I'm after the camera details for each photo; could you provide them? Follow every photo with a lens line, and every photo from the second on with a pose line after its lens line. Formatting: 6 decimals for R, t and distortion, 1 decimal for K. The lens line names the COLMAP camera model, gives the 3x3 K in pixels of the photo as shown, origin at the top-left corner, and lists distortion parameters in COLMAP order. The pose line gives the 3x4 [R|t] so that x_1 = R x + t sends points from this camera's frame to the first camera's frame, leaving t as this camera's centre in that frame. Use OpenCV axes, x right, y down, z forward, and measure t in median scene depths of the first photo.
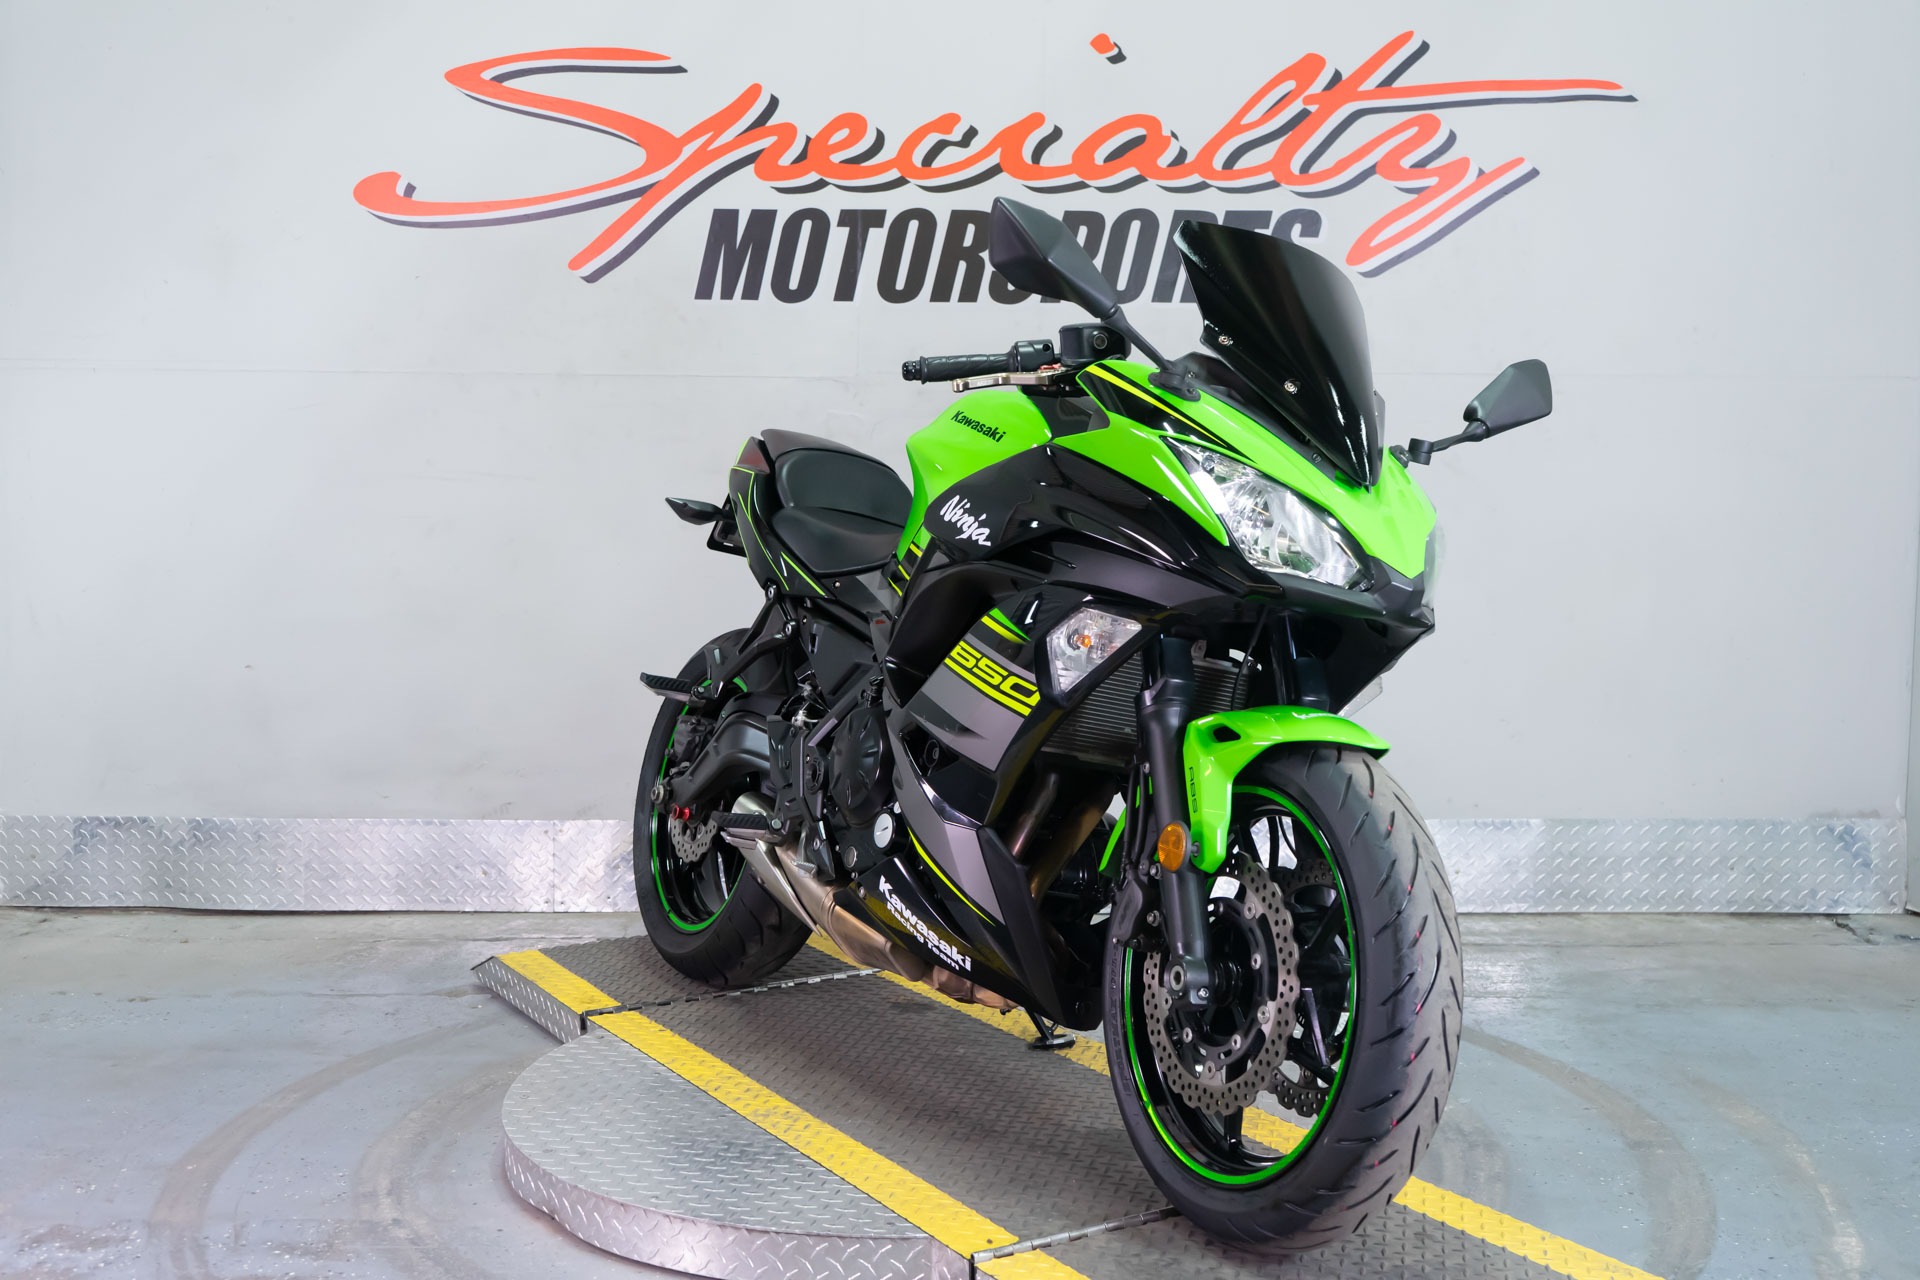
lens RADIAL K [[2064.7, 0, 964.8], [0, 2064.7, 635.3], [0, 0, 1]] dist [0.015695, 0.022580]
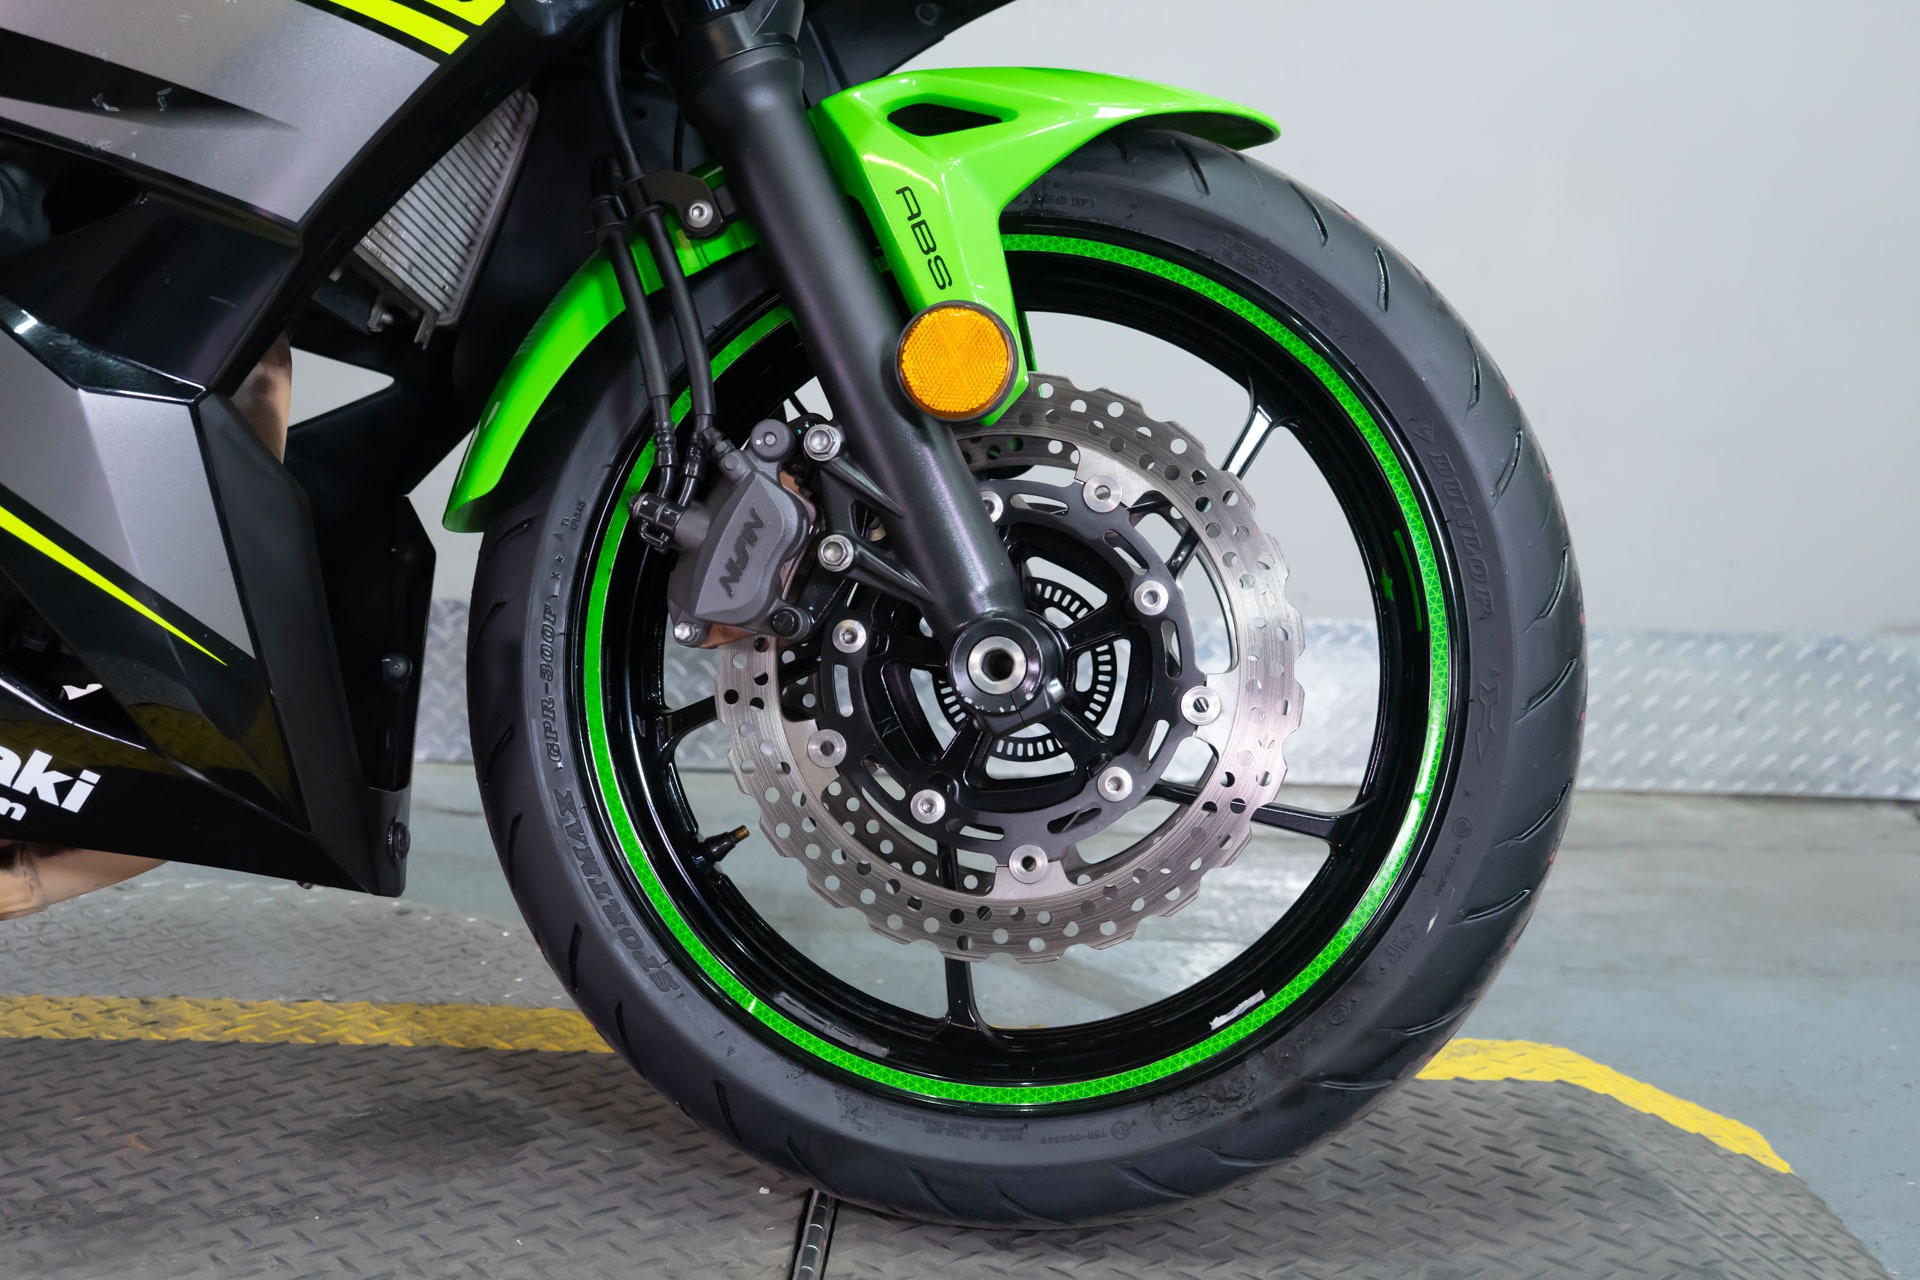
lens RADIAL K [[2115.7, 0, 960.0], [0, 2115.7, 640.0], [0, 0, 1]] dist [0.010065, 0.012307]
pose [[0.999336, 0.026561, 0.024950, 0.139793], [-0.028083, 0.997632, 0.062781, 0.060943], [-0.023223, -0.063440, 0.997715, 0.422965]]
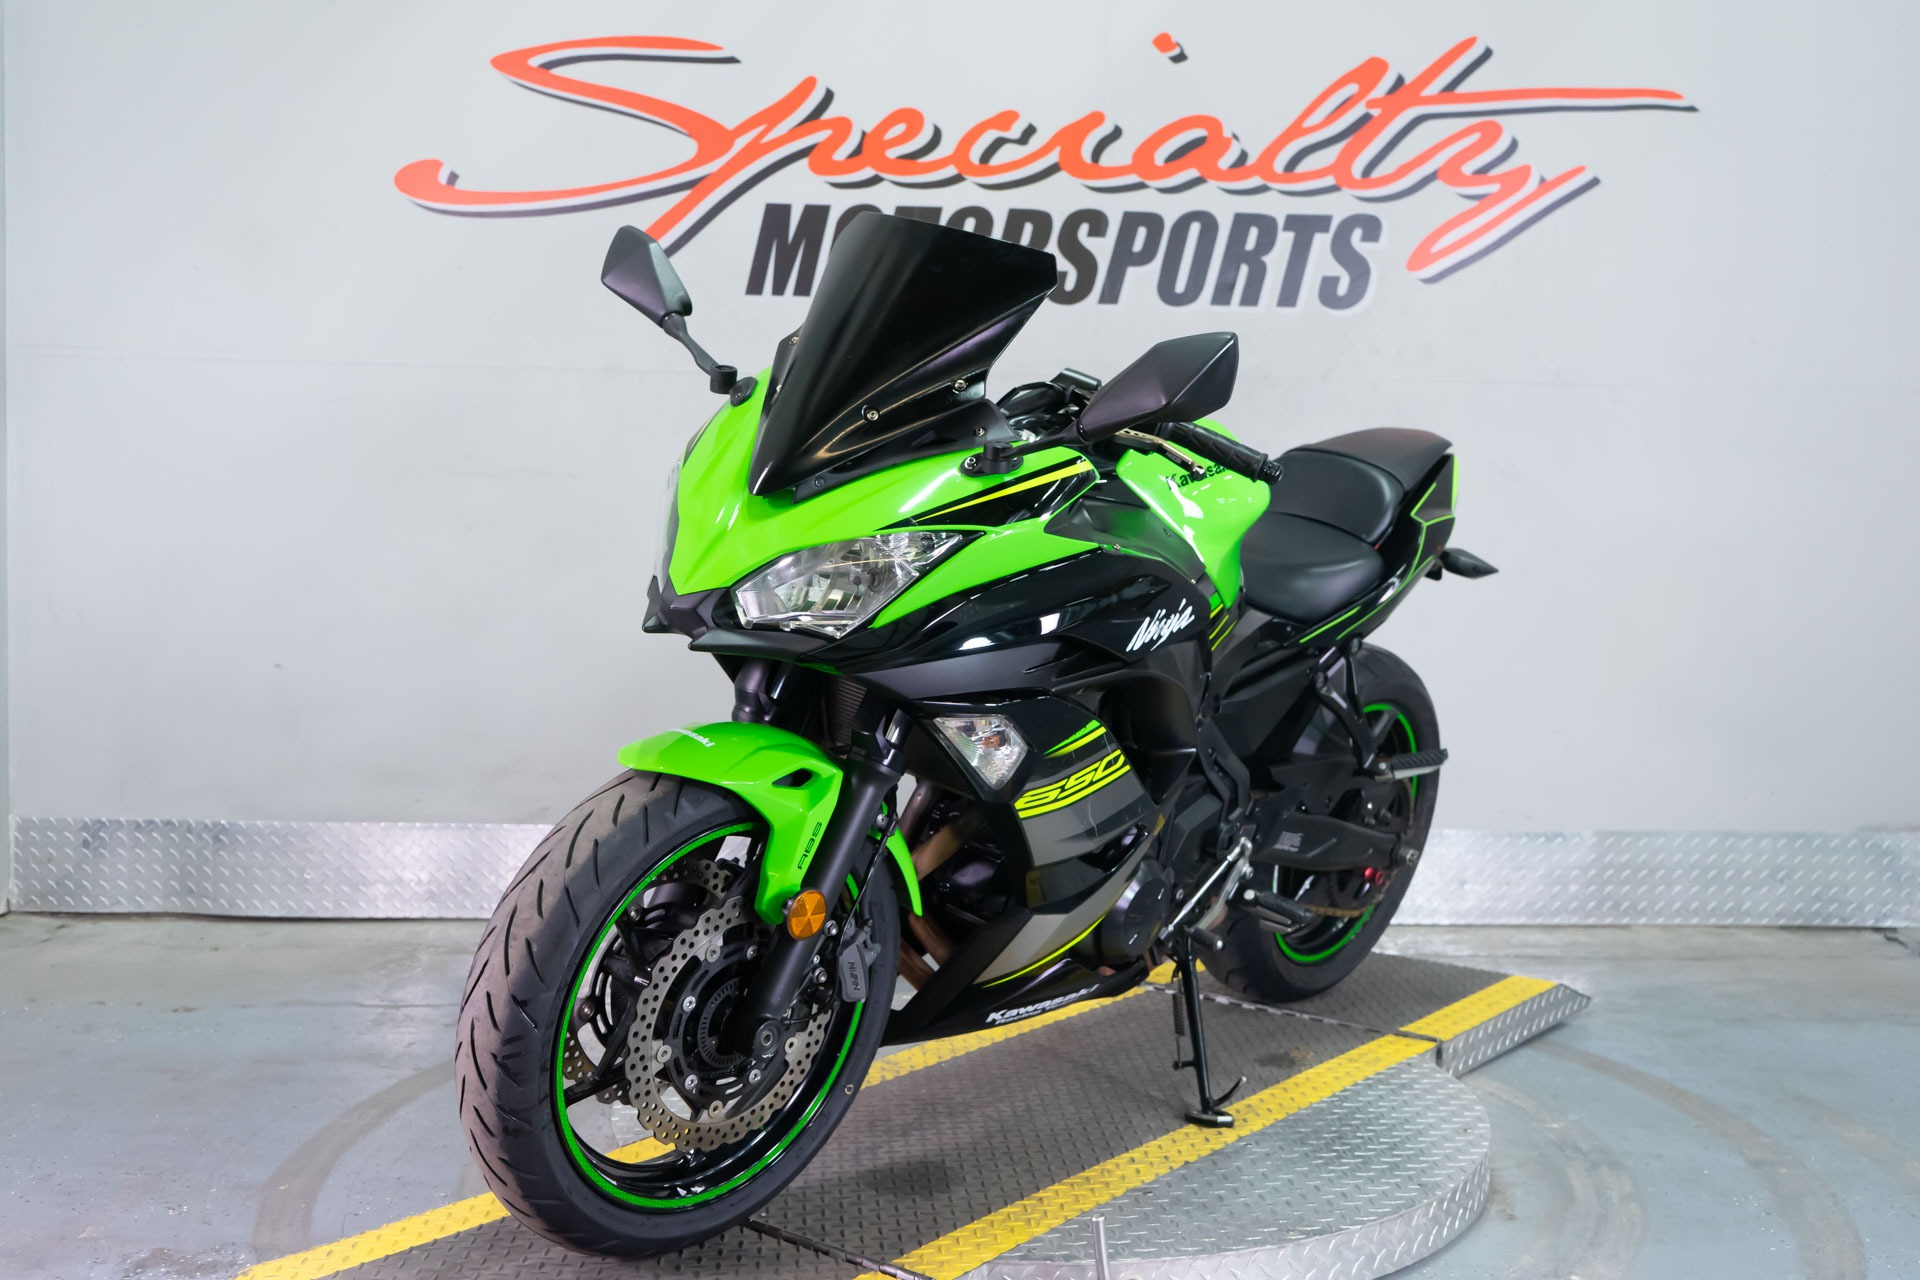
lens RADIAL K [[2064.7, 0, 964.8], [0, 2064.7, 635.3], [0, 0, 1]] dist [0.015695, 0.022580]
pose [[0.999137, 0.009770, 0.040364, -0.065331], [-0.009710, 0.999951, -0.001684, -0.000624], [-0.040379, 0.001291, 0.999184, 0.017403]]
